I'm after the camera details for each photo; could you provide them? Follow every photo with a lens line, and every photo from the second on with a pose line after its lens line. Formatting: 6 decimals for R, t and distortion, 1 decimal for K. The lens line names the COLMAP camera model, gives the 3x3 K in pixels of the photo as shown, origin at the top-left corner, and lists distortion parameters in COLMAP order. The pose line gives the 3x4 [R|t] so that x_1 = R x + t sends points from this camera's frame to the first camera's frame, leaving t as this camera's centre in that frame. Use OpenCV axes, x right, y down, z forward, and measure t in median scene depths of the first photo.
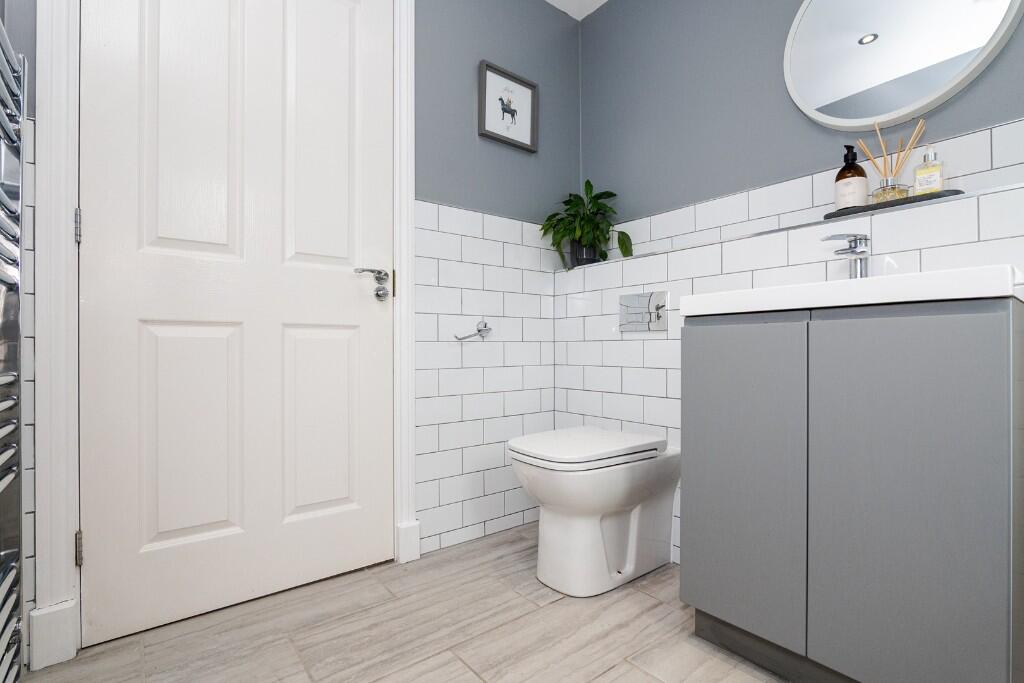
lens RADIAL K [[489.6, 0, 508.9], [0, 489.6, 349.3], [0, 0, 1]] dist [-0.014920, 0.000142]
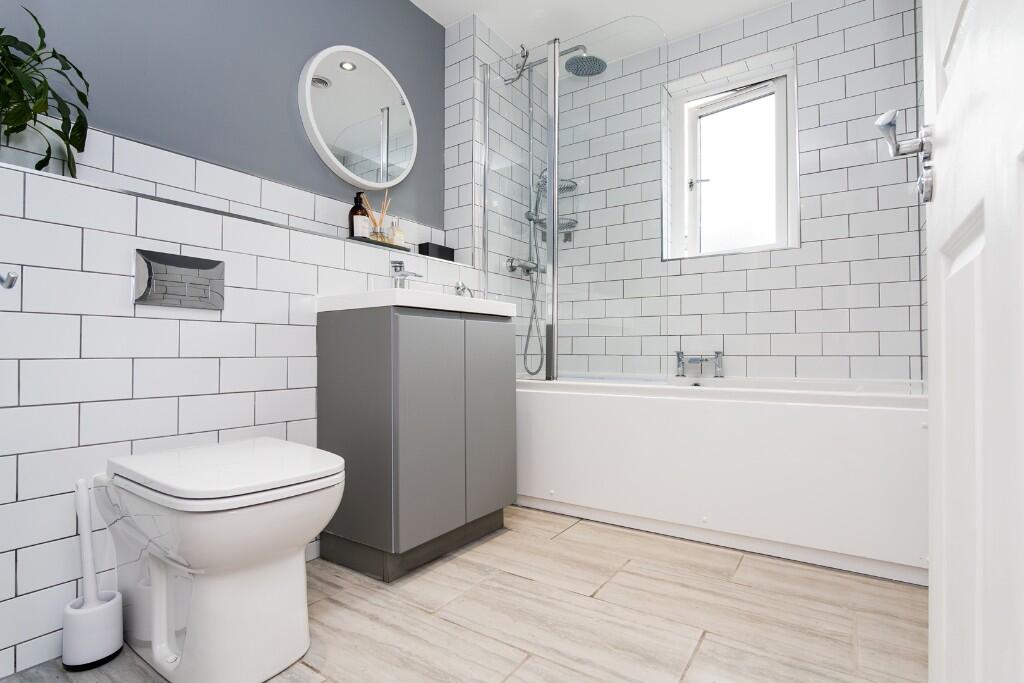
lens RADIAL K [[489.6, 0, 508.9], [0, 489.6, 349.3], [0, 0, 1]] dist [-0.014920, 0.000142]
pose [[-0.306099, 0.009350, 0.951954, -0.757384], [-0.000524, 0.999950, -0.009990, 0.043210], [-0.951999, -0.003557, -0.306079, 1.019408]]
